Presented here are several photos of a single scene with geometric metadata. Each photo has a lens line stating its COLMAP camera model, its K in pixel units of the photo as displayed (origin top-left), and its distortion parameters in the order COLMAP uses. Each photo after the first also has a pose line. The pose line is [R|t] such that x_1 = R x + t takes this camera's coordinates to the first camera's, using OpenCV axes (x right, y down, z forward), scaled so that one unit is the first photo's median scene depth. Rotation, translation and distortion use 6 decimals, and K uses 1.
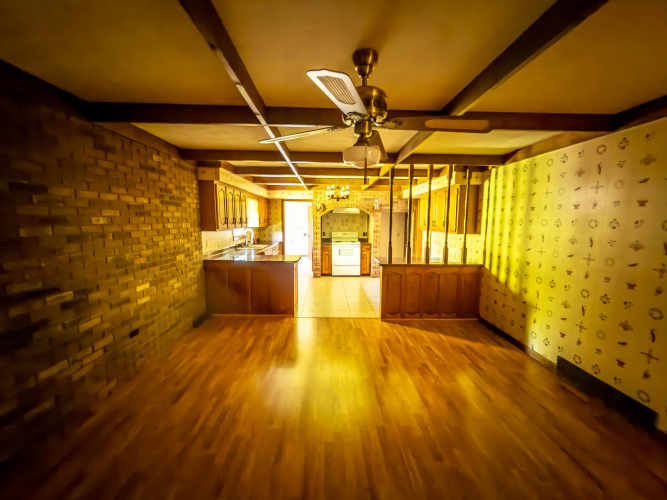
lens RADIAL K [[265.9, 0, 335.2], [0, 265.9, 253.3], [0, 0, 1]] dist [0.000324, -0.000504]
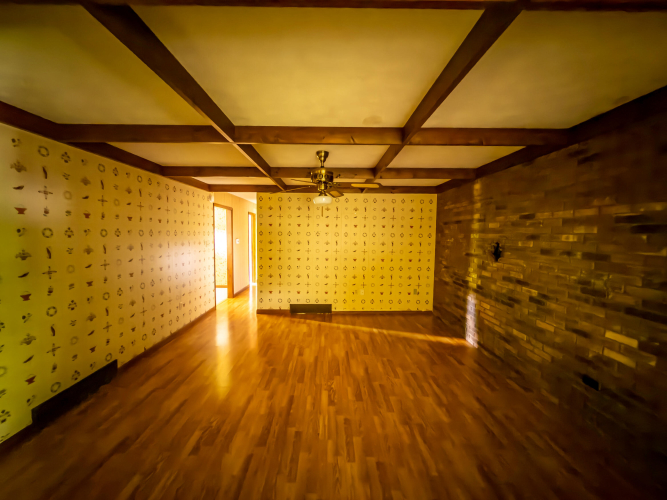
lens RADIAL K [[265.9, 0, 331.3], [0, 265.9, 250.4], [0, 0, 1]] dist [0.000324, -0.000504]
pose [[-0.999571, -0.018248, 0.022928, -0.007935], [-0.013533, 0.981469, 0.191141, -0.241638], [-0.025991, 0.190748, -0.981295, 1.896026]]
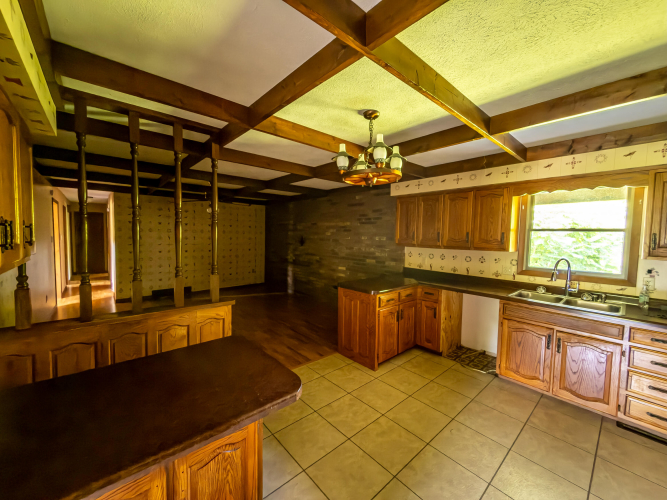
lens RADIAL K [[265.9, 0, 332.8], [0, 265.9, 248.3], [0, 0, 1]] dist [0.000324, -0.000504]
pose [[-0.768462, 0.011824, -0.639787, 0.653313], [-0.105240, 0.983879, 0.144589, -0.333971], [0.631183, 0.178442, -0.754829, 2.772218]]
